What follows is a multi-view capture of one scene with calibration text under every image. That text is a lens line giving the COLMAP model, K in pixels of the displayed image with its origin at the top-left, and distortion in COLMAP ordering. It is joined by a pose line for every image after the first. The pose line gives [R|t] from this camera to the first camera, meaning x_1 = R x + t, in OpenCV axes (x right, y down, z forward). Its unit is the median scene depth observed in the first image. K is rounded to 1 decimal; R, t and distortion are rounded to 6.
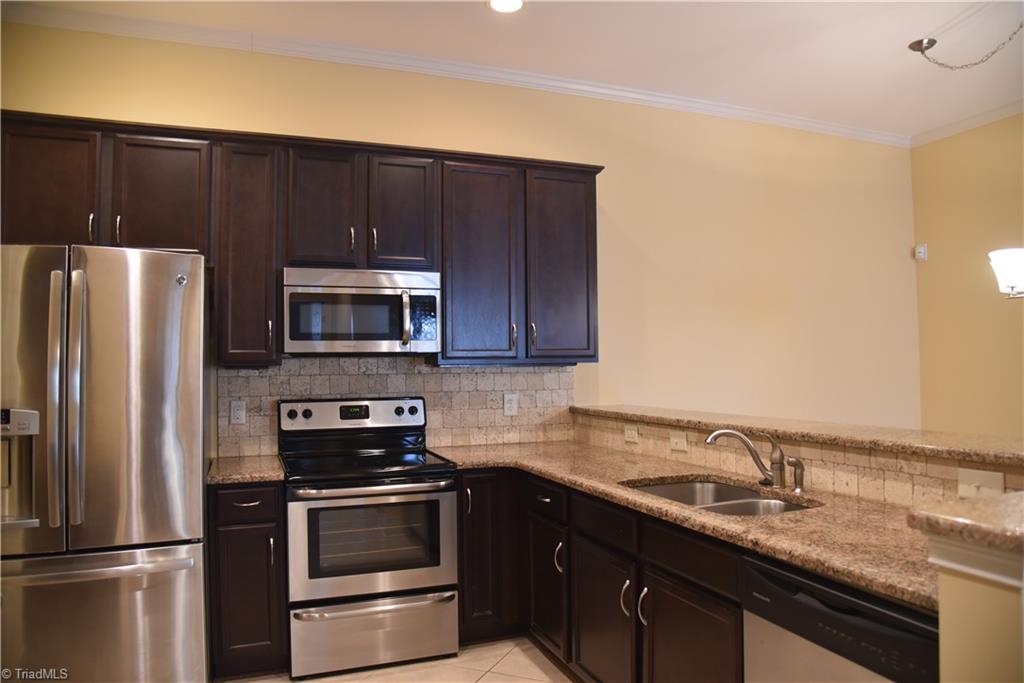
lens RADIAL K [[705.0, 0, 517.2], [0, 705.0, 335.7], [0, 0, 1]] dist [-0.116894, 0.061802]
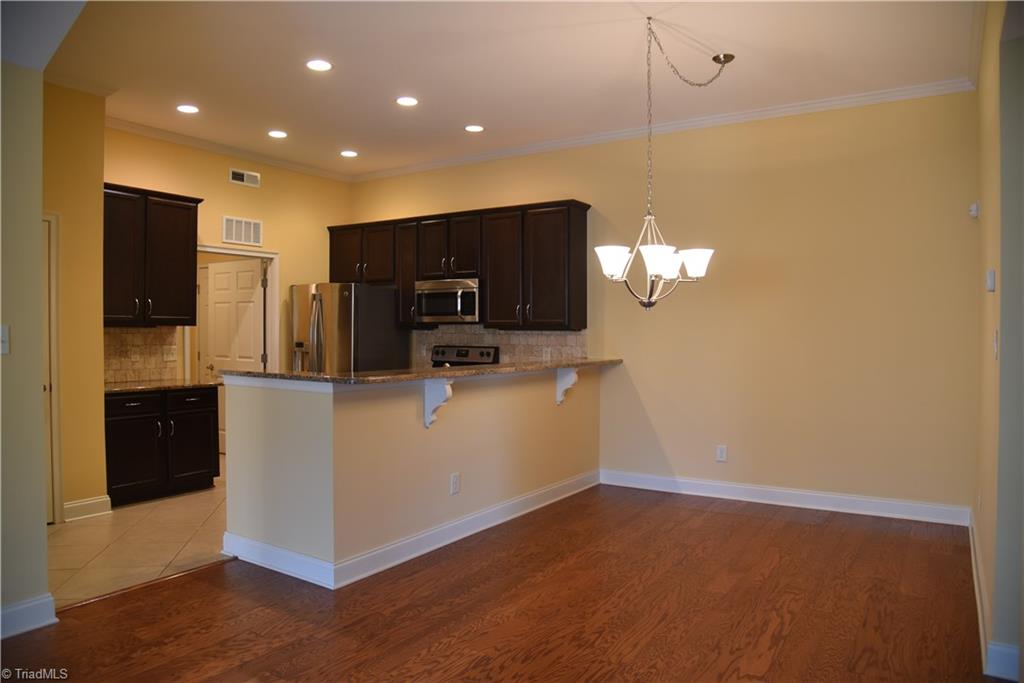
lens RADIAL K [[705.0, 0, 517.2], [0, 705.0, 335.7], [0, 0, 1]] dist [-0.116894, 0.061802]
pose [[0.591388, 0.022333, -0.806078, 1.359257], [0.022372, 0.998777, 0.044085, -0.018341], [0.806077, -0.044104, 0.590165, 0.000797]]
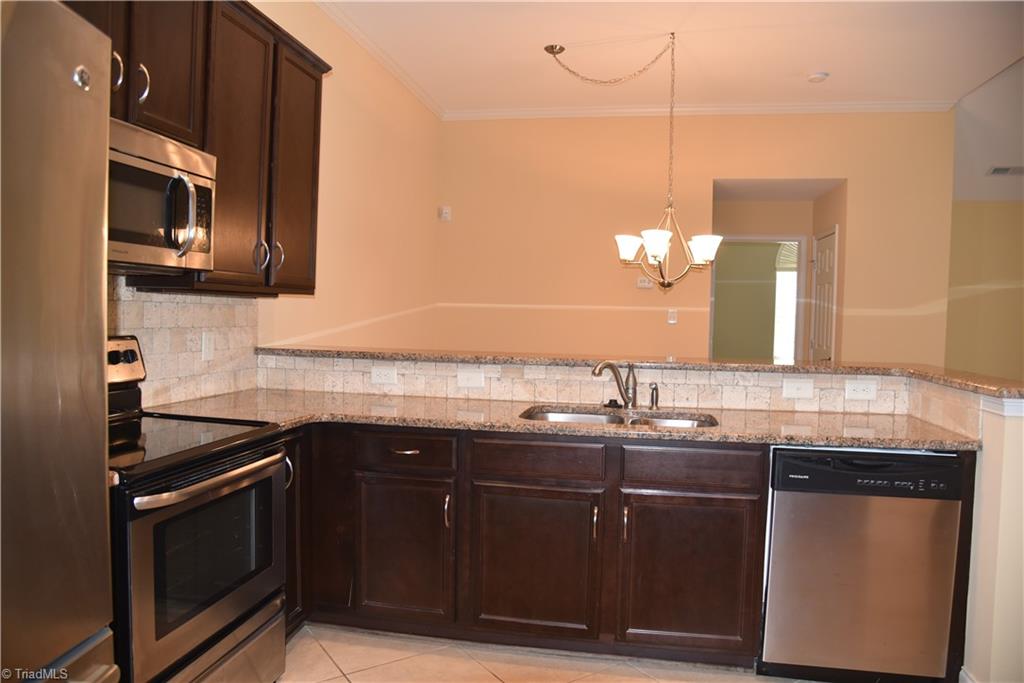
lens RADIAL K [[705.0, 0, 517.2], [0, 705.0, 335.7], [0, 0, 1]] dist [-0.116894, 0.061802]
pose [[0.522742, -0.003714, 0.852483, -0.509934], [-0.064891, 0.996916, 0.044134, 0.035986], [-0.850018, -0.078389, 0.520889, 0.365156]]
